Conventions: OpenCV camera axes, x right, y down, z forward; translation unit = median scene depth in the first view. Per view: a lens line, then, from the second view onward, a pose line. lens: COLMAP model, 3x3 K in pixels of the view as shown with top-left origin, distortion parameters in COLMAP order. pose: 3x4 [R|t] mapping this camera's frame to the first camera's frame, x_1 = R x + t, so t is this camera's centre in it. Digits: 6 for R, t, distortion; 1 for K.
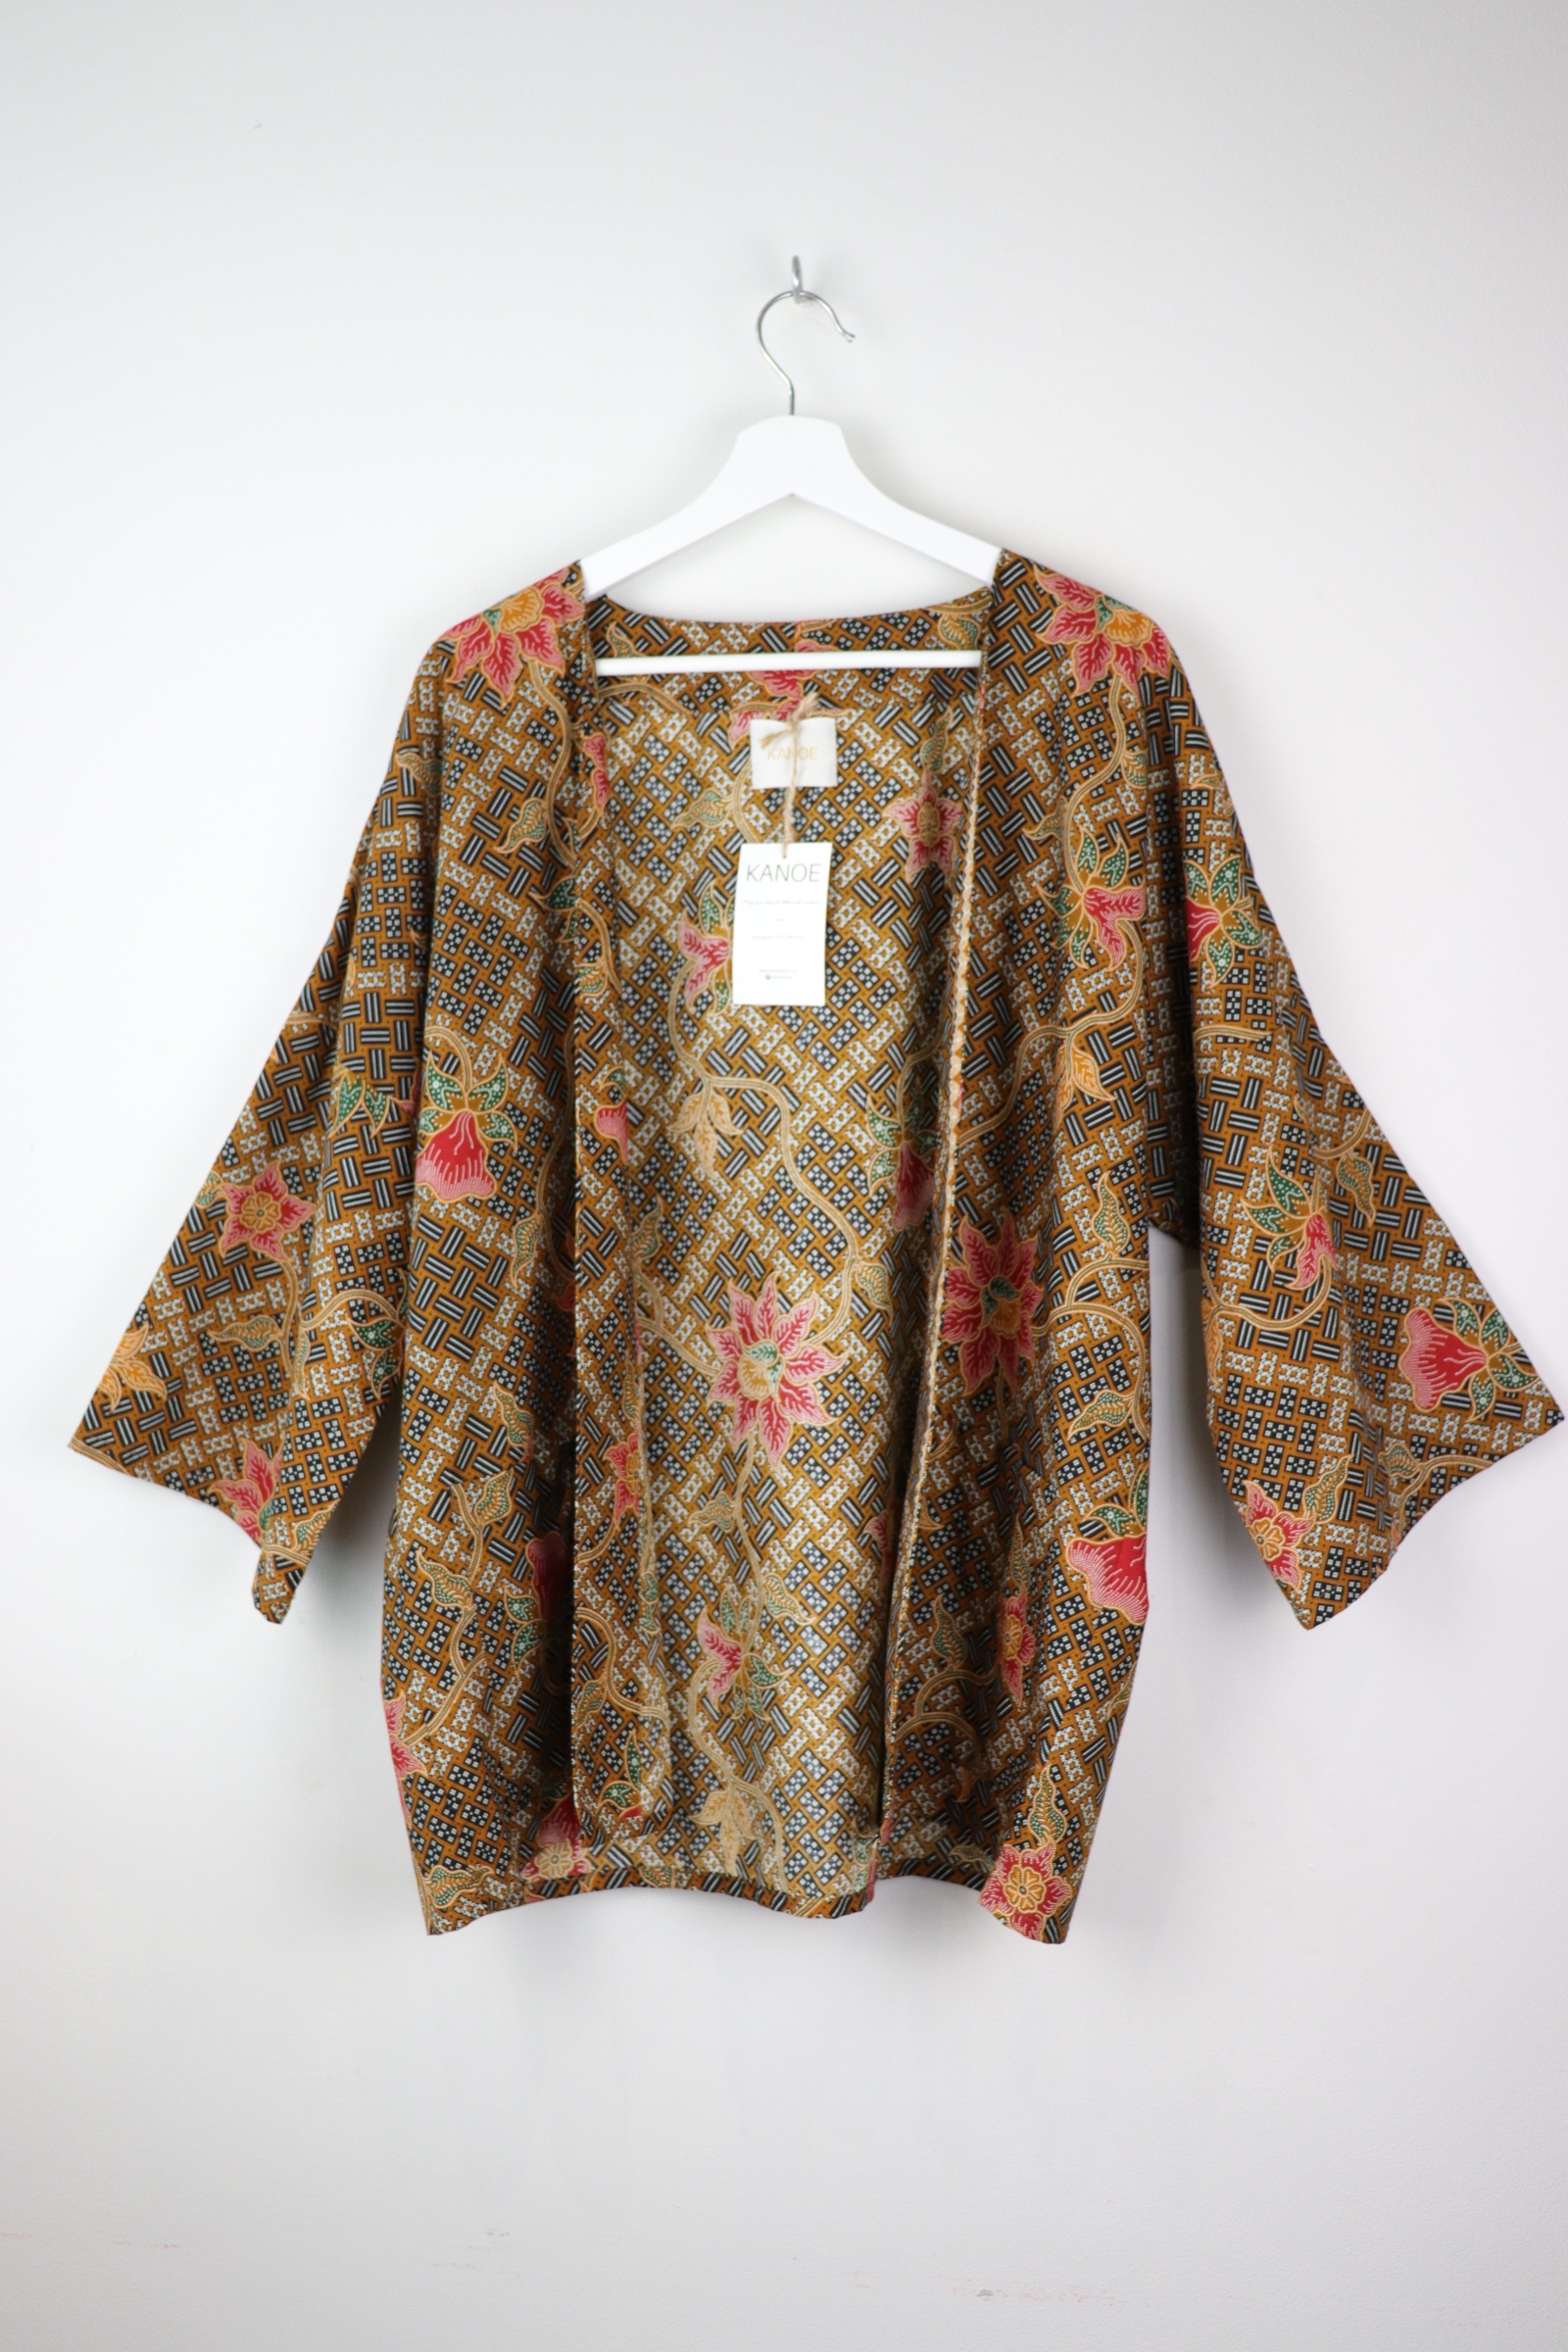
lens RADIAL K [[2980.2, 0, 788.1], [0, 2980.2, 1171.2], [0, 0, 1]] dist [-0.050850, 0.000000]
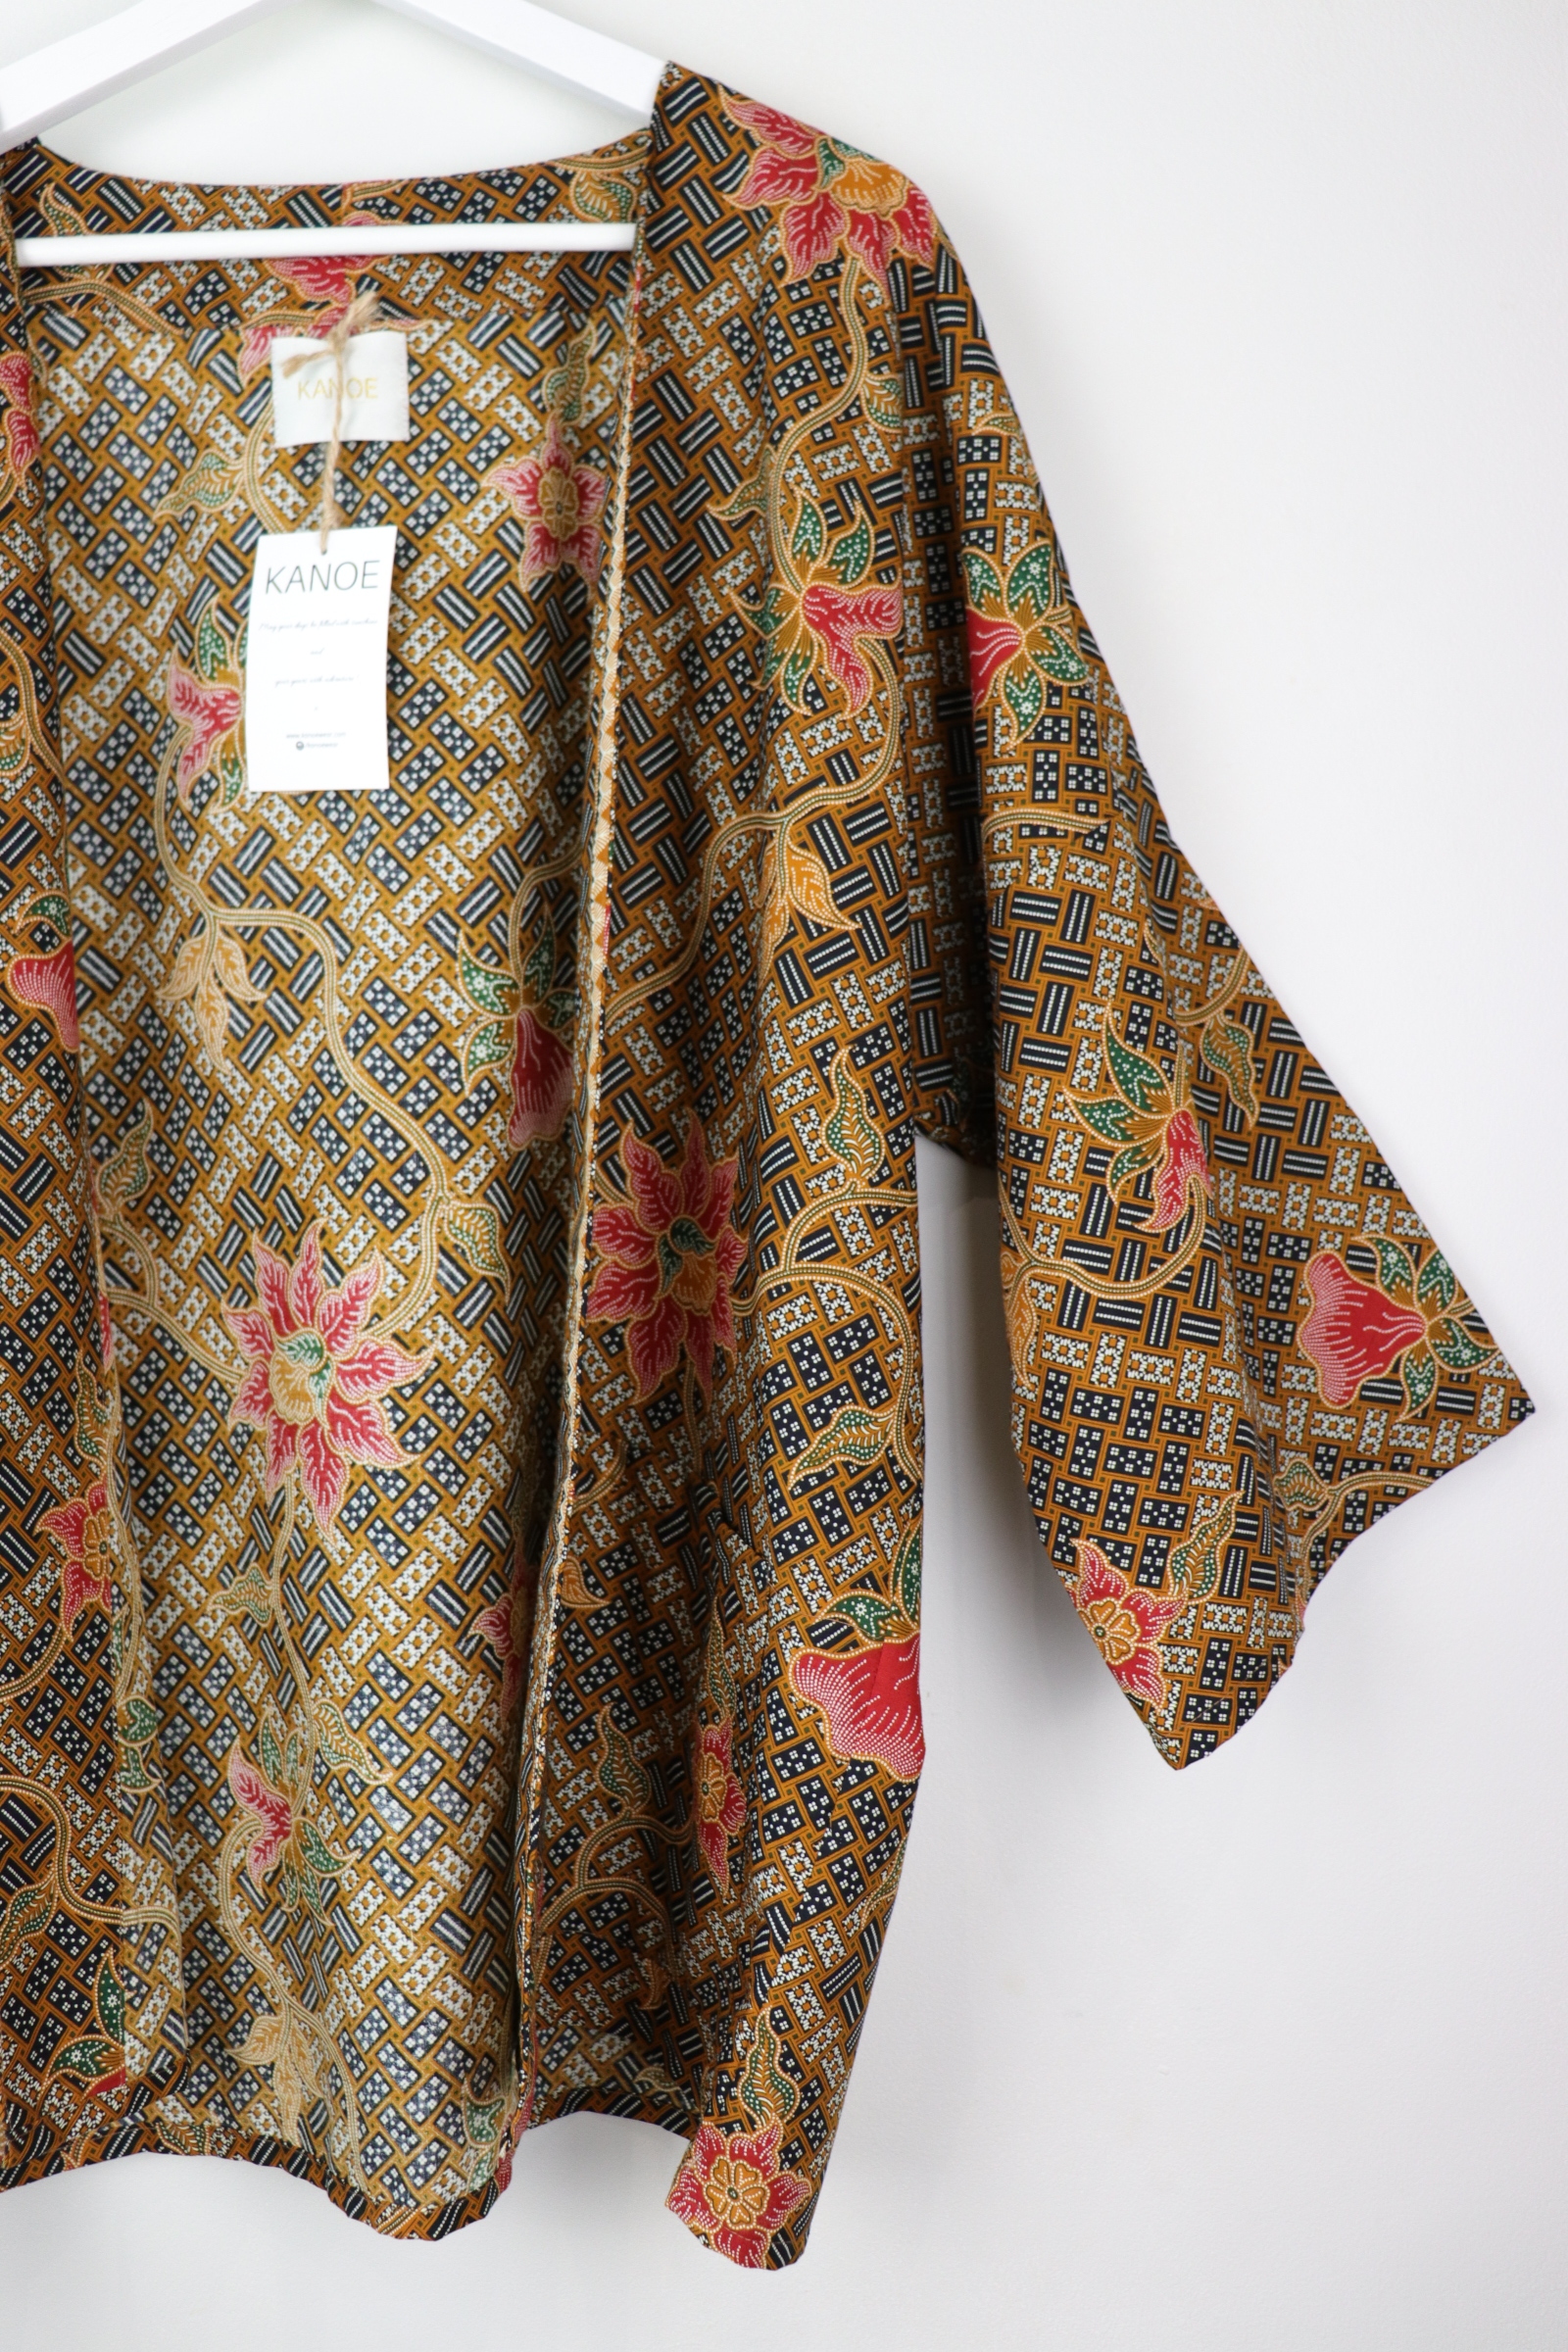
lens RADIAL K [[2114.7, 0, 769.7], [0, 2114.7, 1187.6], [0, 0, 1]] dist [-0.002239, 0.027600]
pose [[0.997928, -0.020063, 0.061140, 0.062575], [0.017133, 0.998697, 0.048067, 0.007547], [-0.062025, -0.046920, 0.996971, 0.552275]]
